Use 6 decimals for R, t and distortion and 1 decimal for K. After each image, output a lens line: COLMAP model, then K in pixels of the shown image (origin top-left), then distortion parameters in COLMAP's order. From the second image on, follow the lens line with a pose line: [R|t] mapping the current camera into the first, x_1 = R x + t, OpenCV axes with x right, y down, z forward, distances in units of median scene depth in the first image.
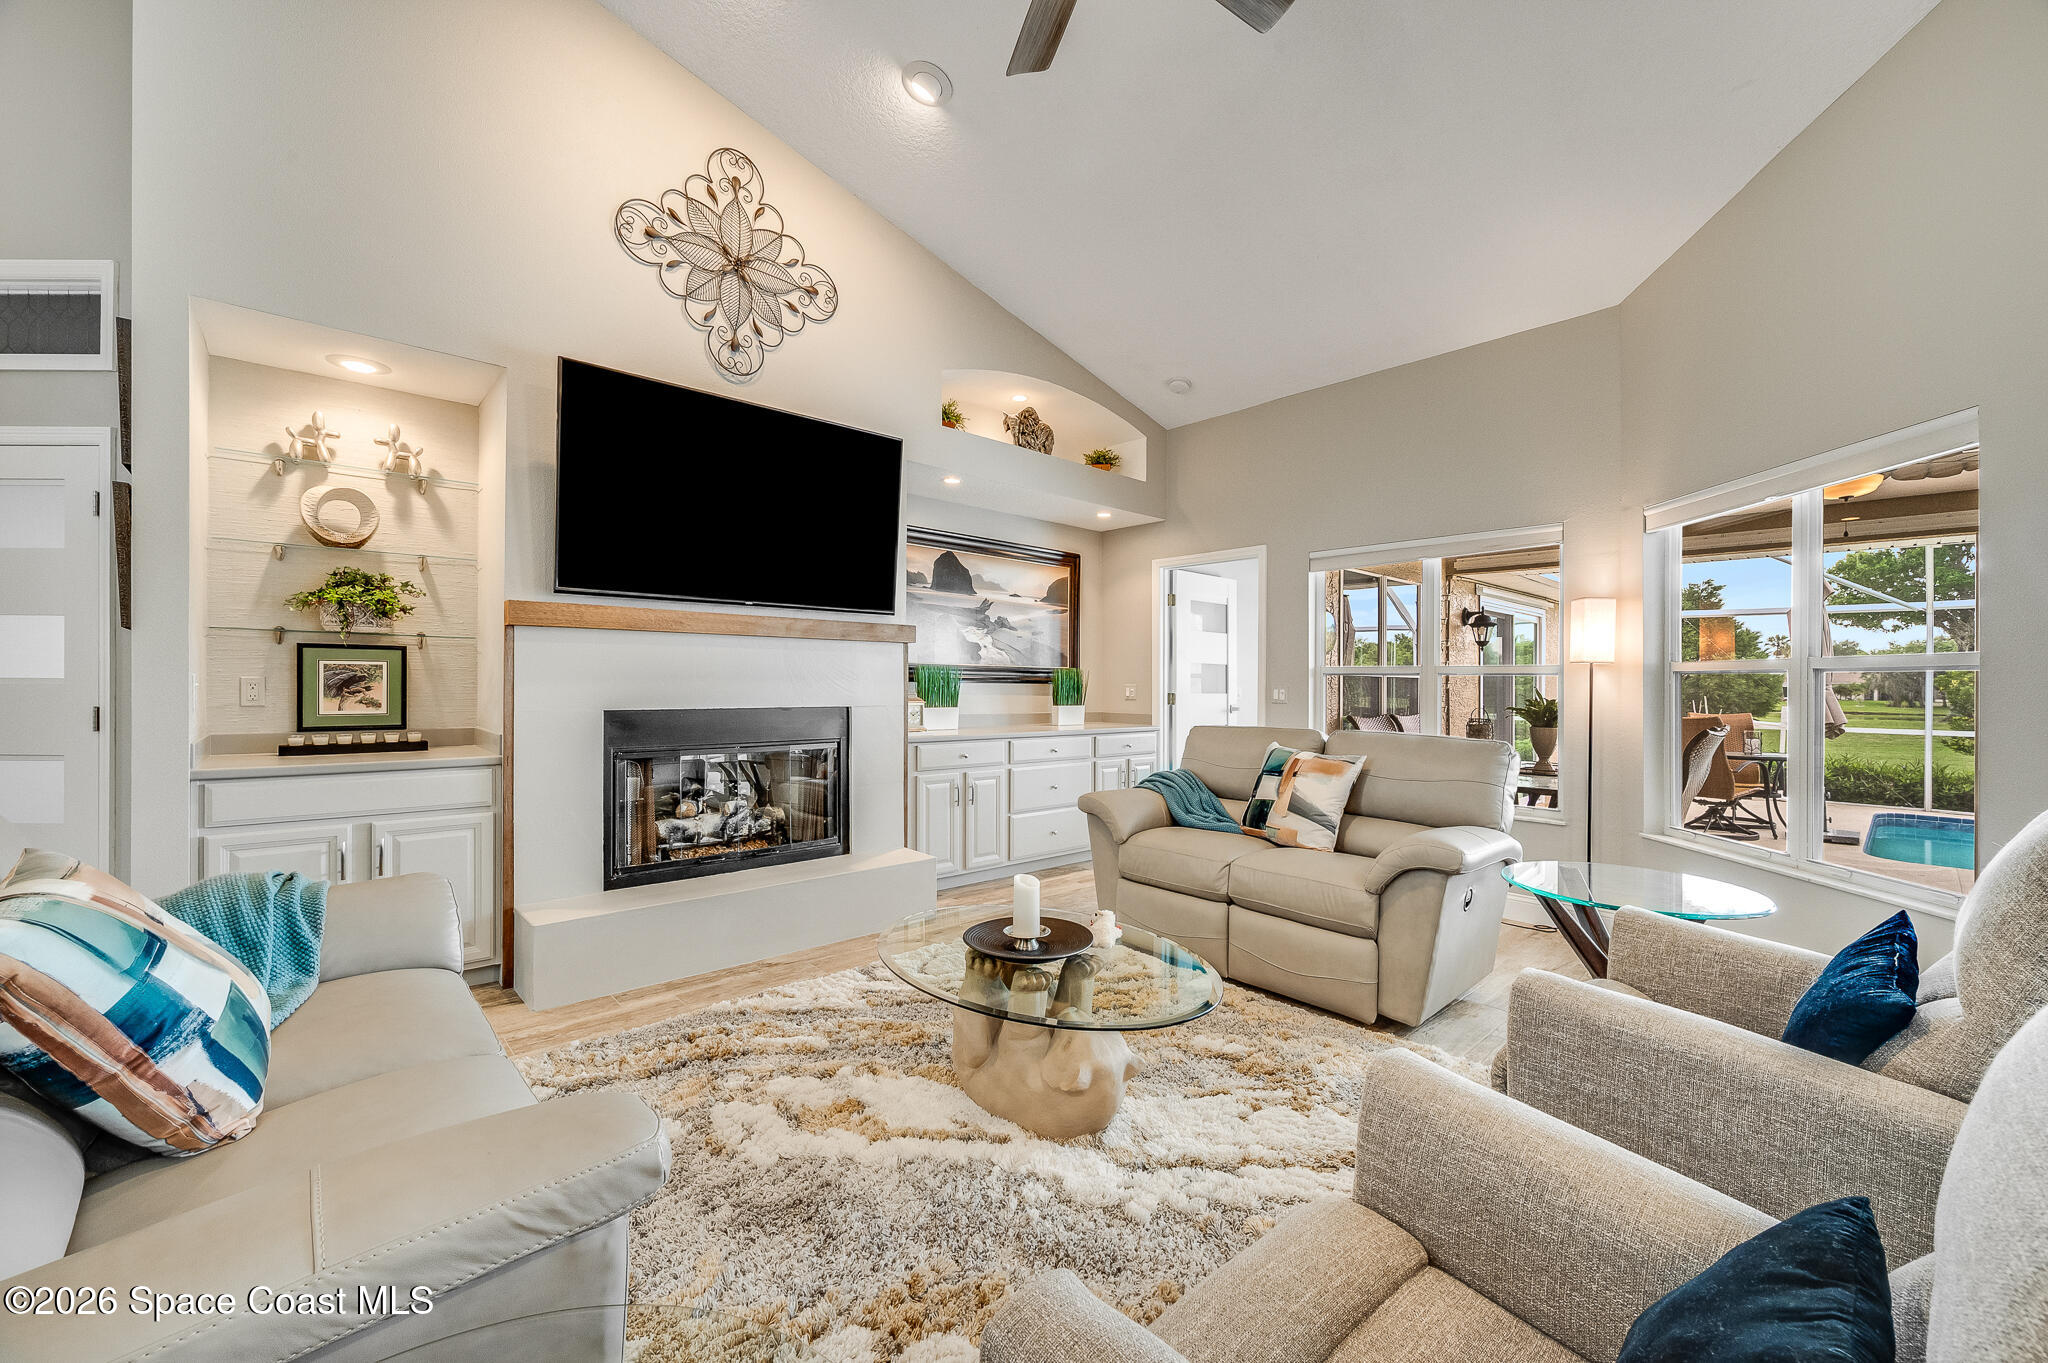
lens RADIAL K [[810.0, 0, 1022.0], [0, 810.0, 682.7], [0, 0, 1]] dist [0.000025, -0.000579]
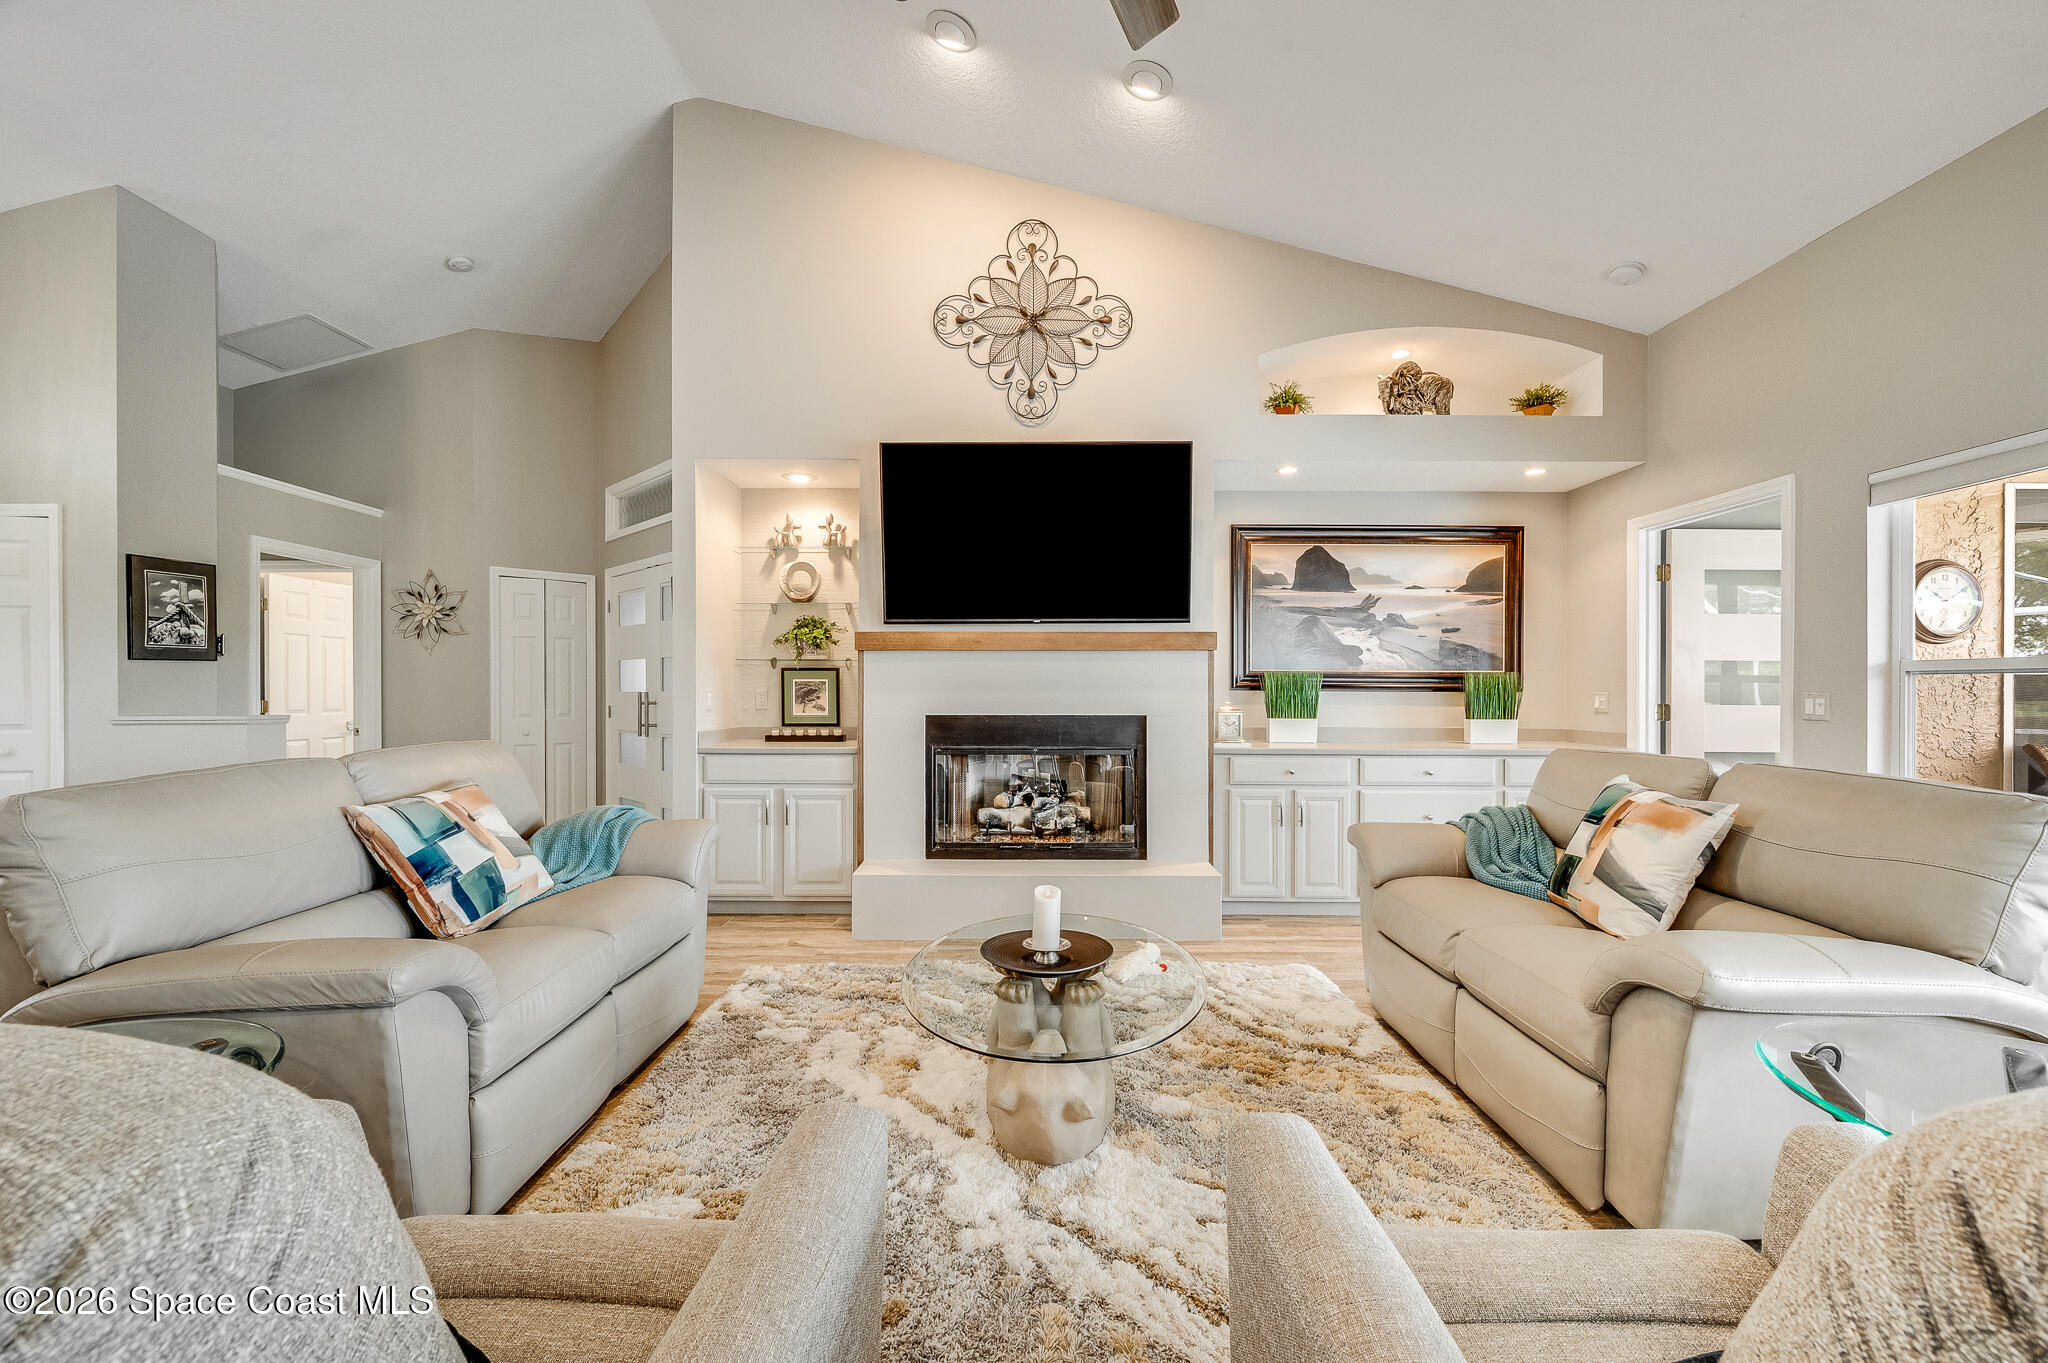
lens RADIAL K [[810.0, 0, 1030.1], [0, 810.0, 695.7], [0, 0, 1]] dist [0.000025, -0.000579]
pose [[0.740263, -0.002939, -0.672311, 0.420848], [0.004645, 0.999989, 0.000743, 0.003938], [0.672301, -0.003673, 0.740269, 0.170374]]
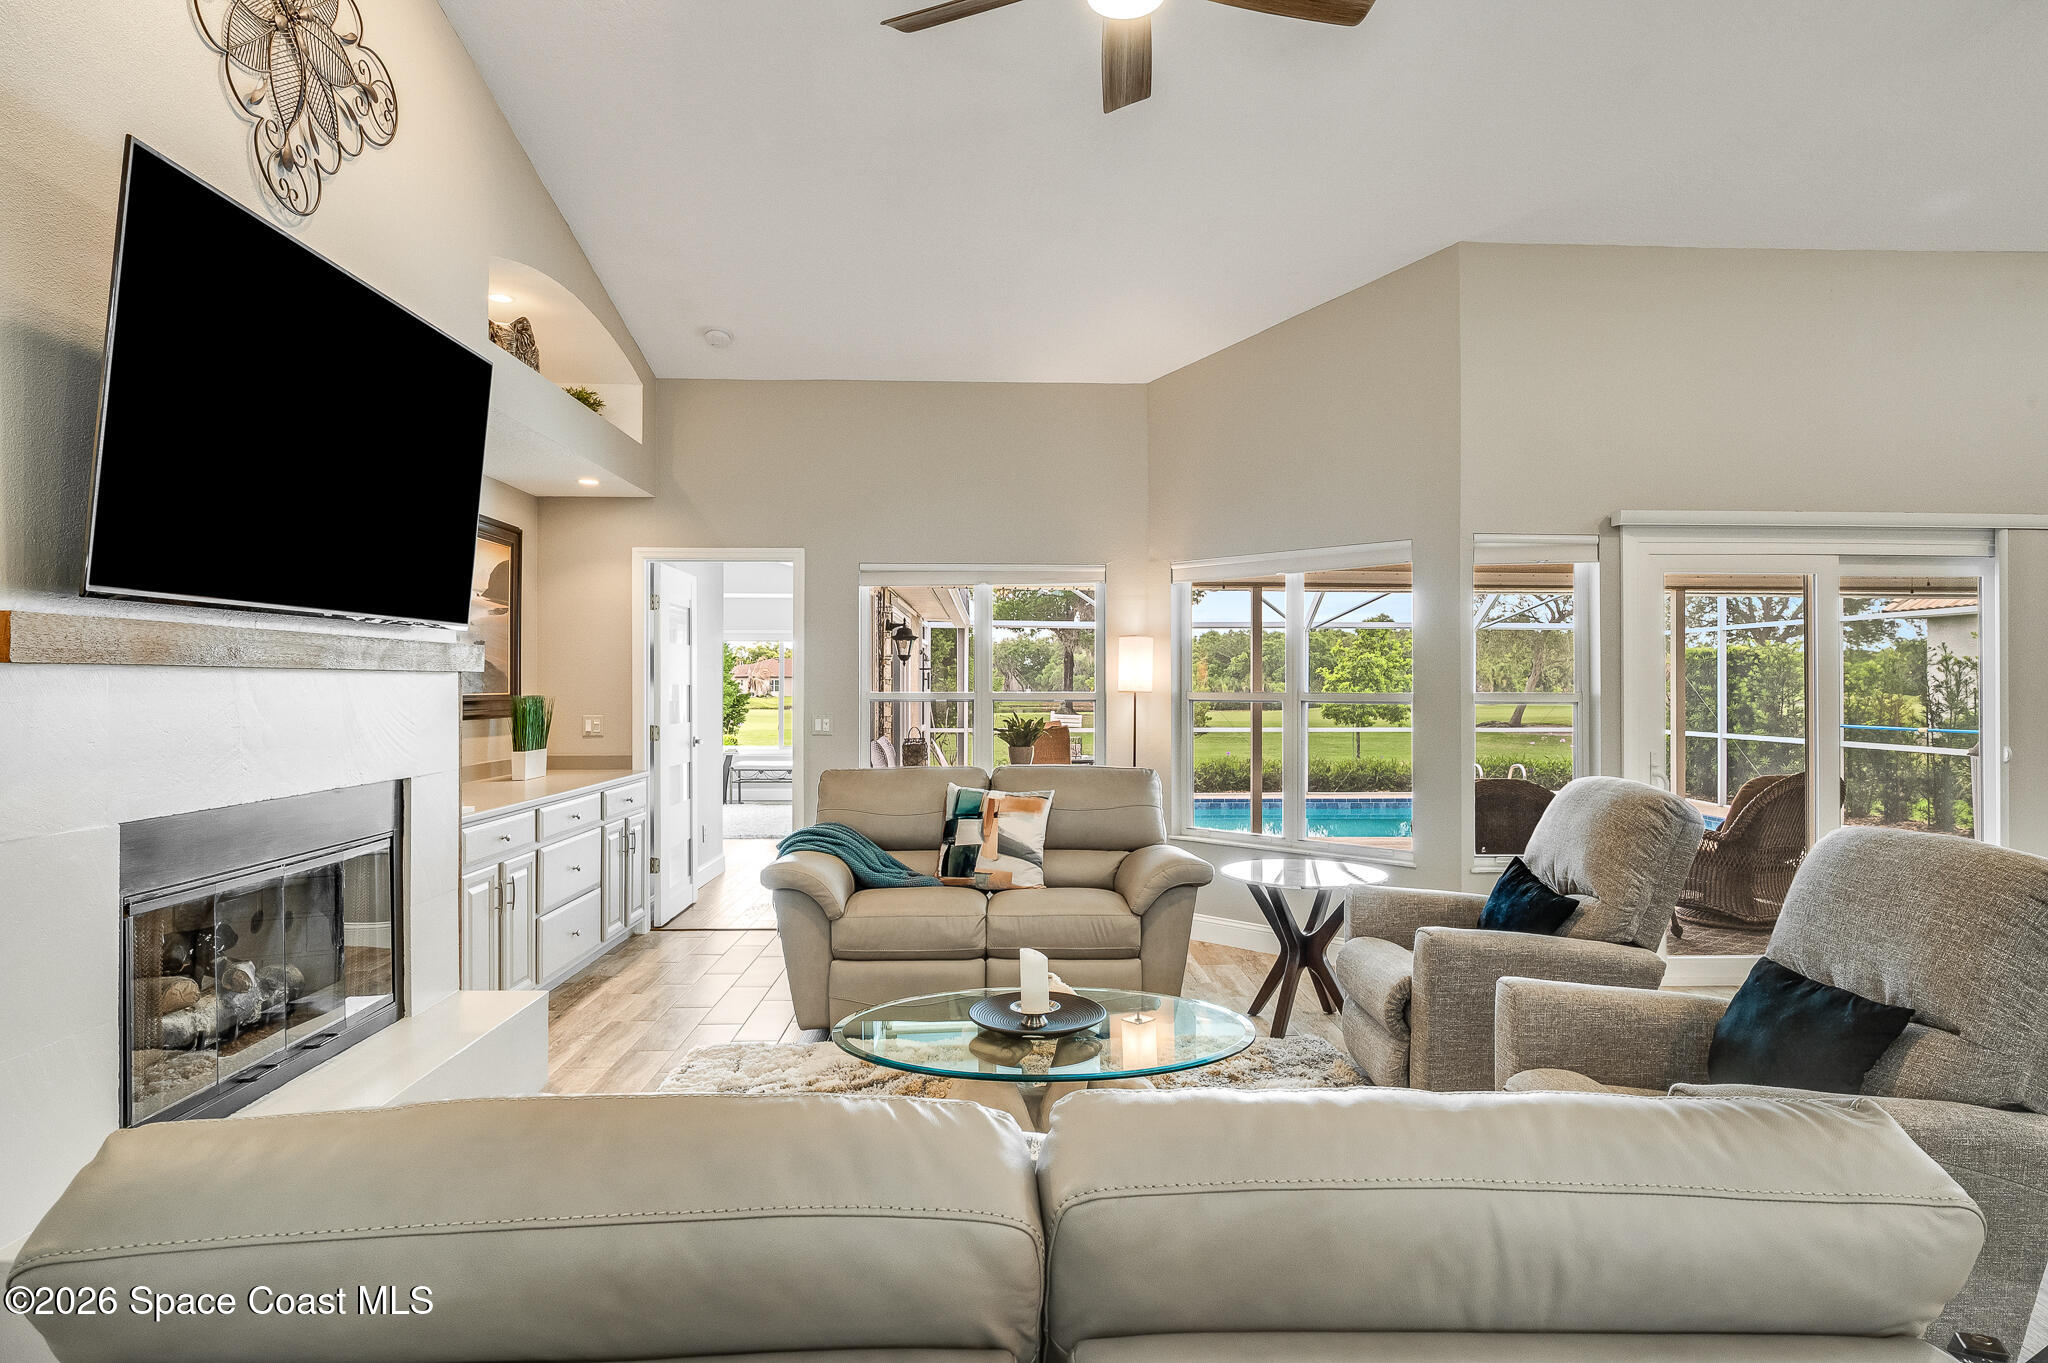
lens RADIAL K [[1112.9, 0, 1028.6], [0, 1112.9, 674.6], [0, 0, 1]] dist [-0.007788, -0.002013]
pose [[0.643923, -0.003729, 0.765082, -0.644701], [0.005623, 0.999984, 0.000141, -0.054075], [-0.765070, 0.004211, 0.643933, 0.108959]]
